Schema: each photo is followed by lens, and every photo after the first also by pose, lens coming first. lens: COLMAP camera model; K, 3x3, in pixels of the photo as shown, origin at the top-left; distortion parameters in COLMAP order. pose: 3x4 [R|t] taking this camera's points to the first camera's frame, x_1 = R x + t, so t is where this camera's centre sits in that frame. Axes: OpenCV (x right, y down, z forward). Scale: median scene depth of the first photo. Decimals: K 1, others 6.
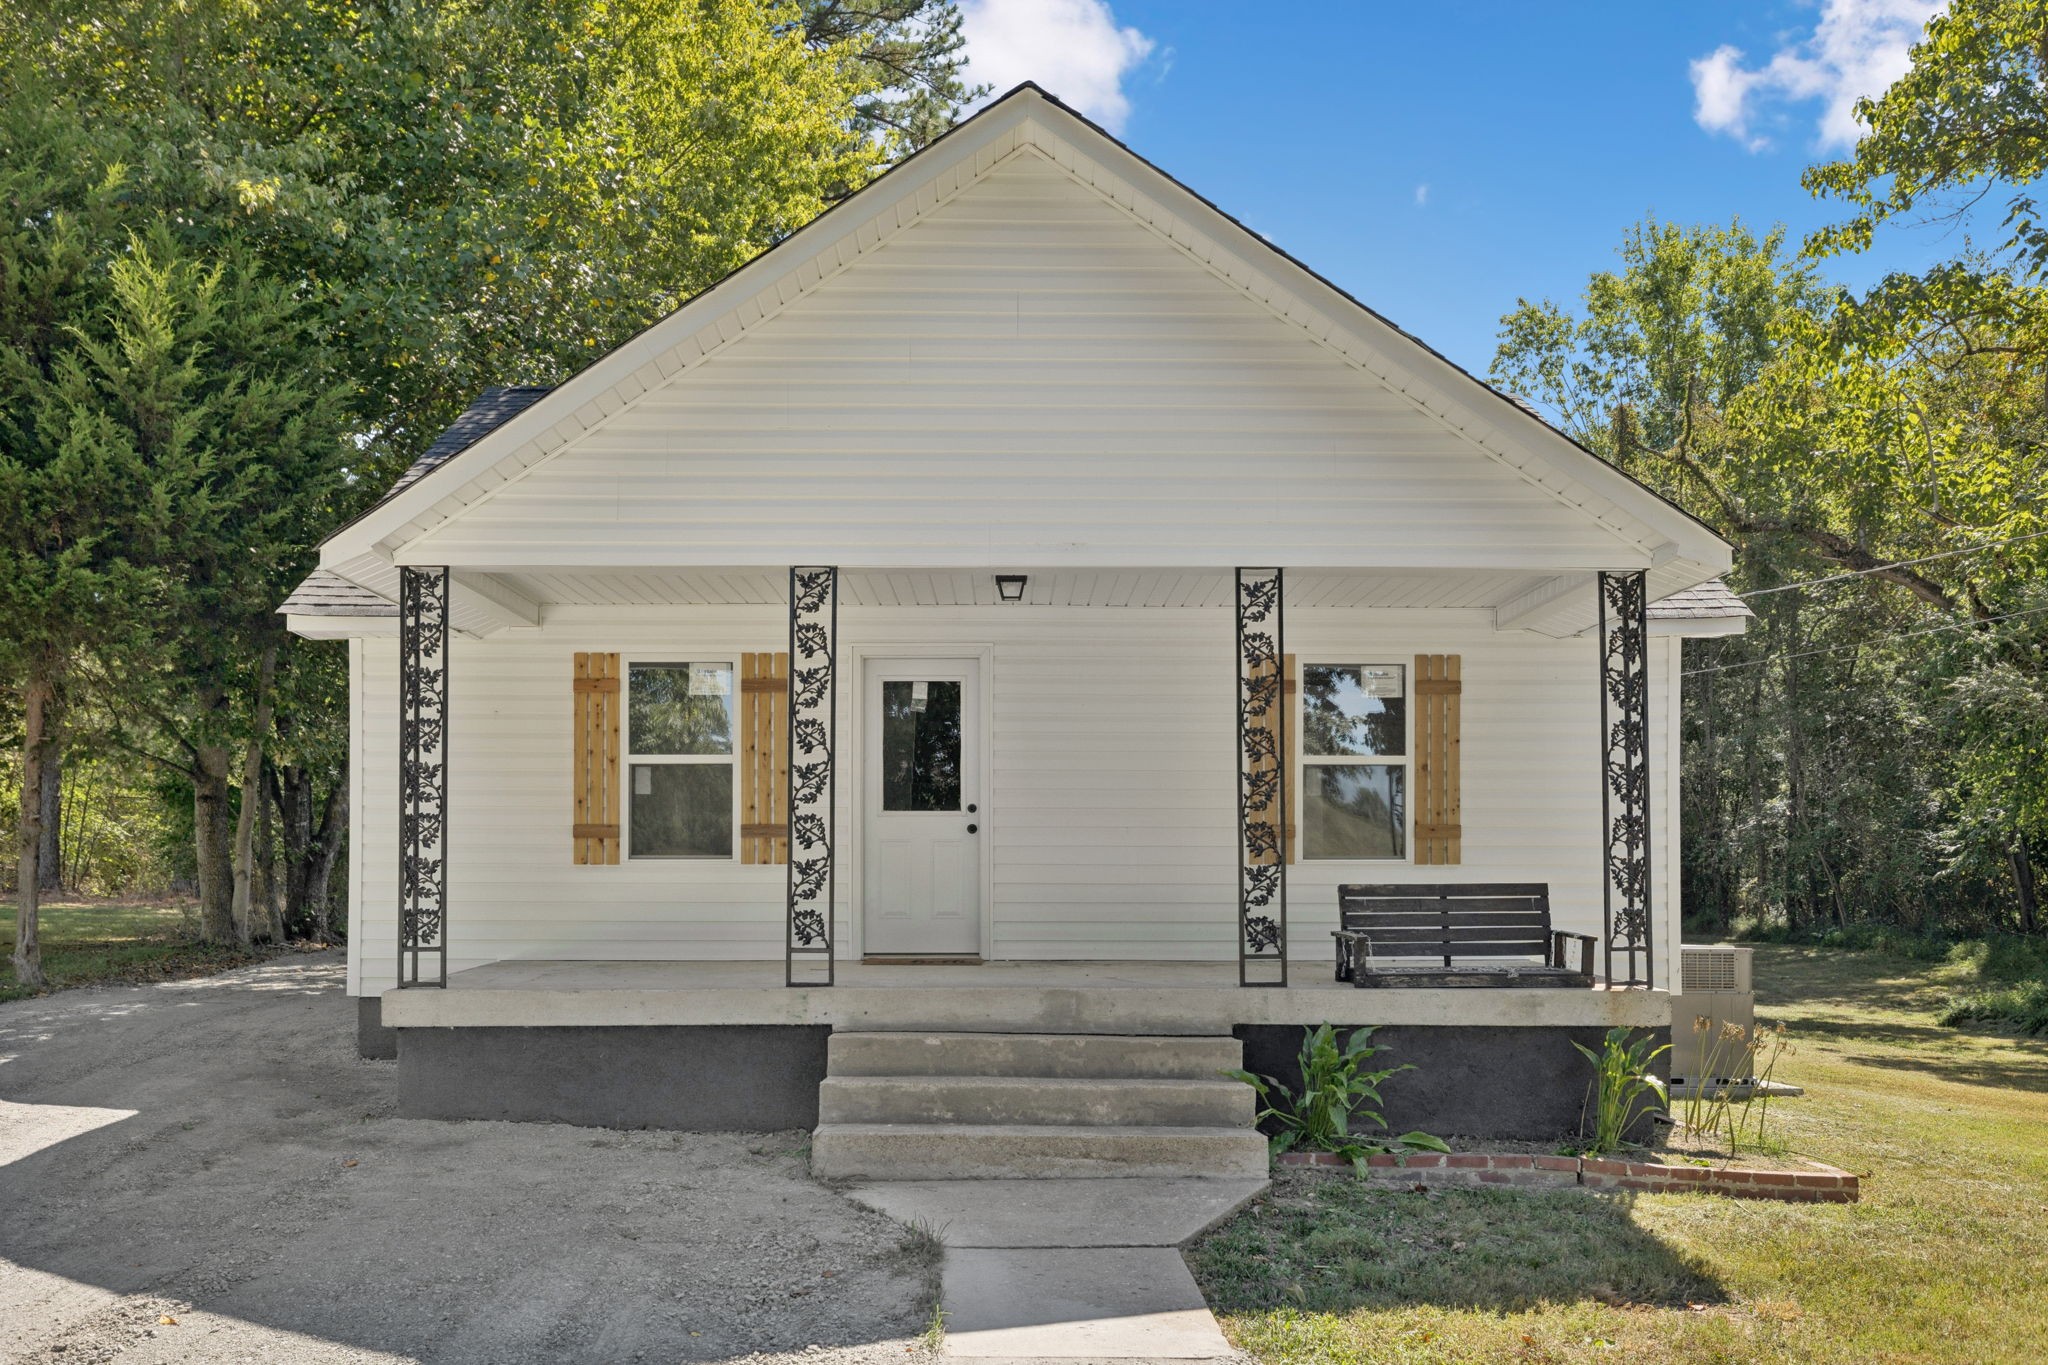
lens RADIAL K [[1650.2, 0, 1024.0], [0, 1650.2, 682.5], [0, 0, 1]] dist [0.004746, -0.004347]
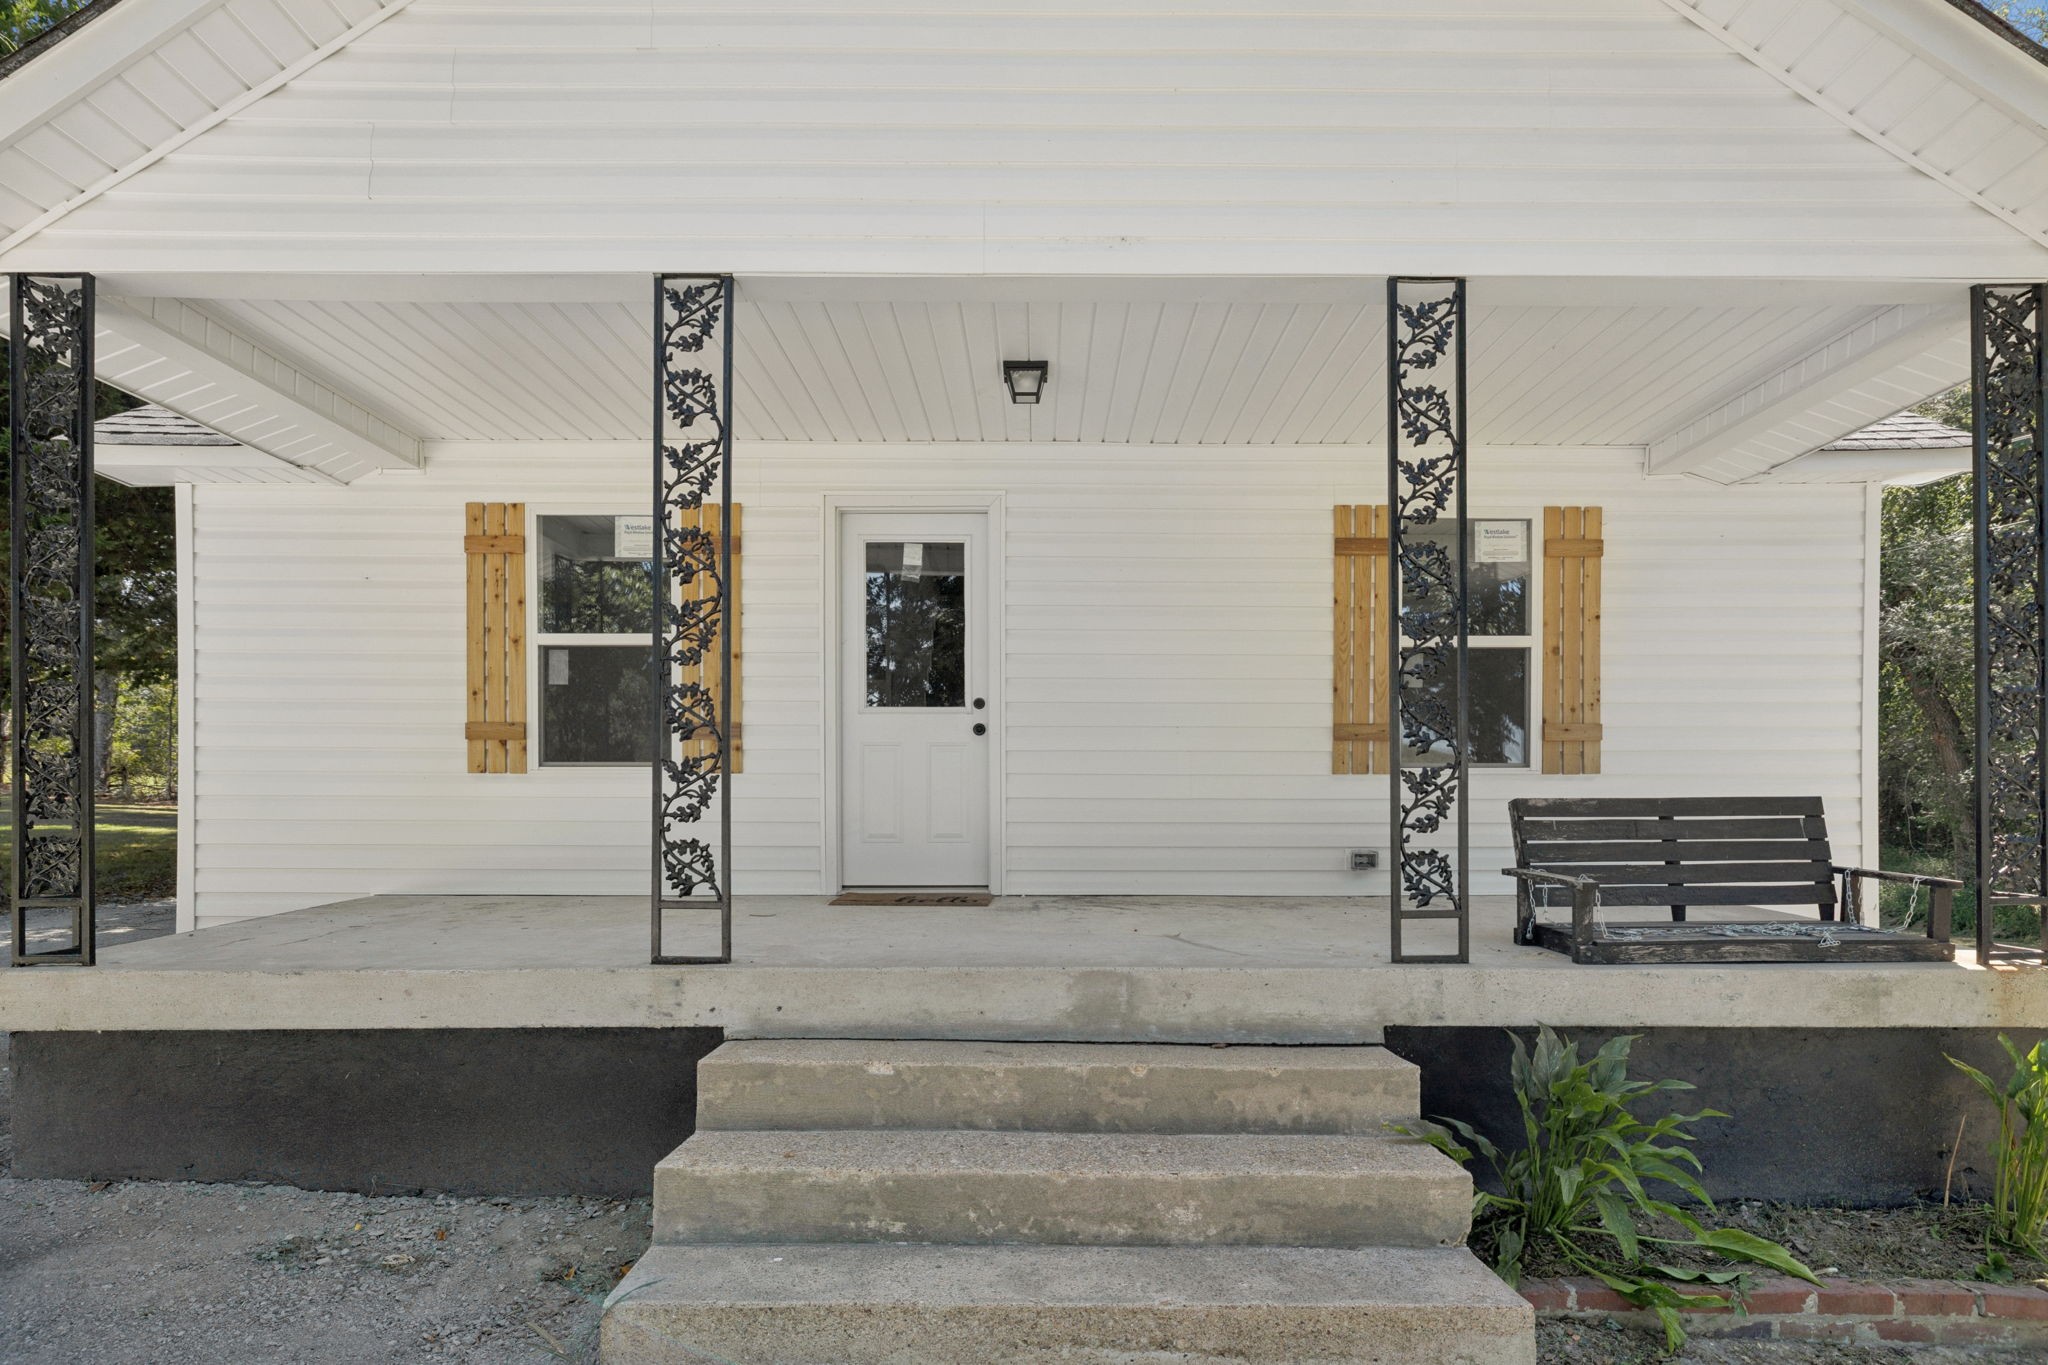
lens RADIAL K [[1650.2, 0, 1024.0], [0, 1650.2, 682.5], [0, 0, 1]] dist [0.004746, -0.004347]
pose [[0.999896, -0.001340, -0.014360, 0.002446], [0.002064, 0.998722, 0.050492, 0.048412], [0.014274, -0.050516, 0.998621, 0.386860]]
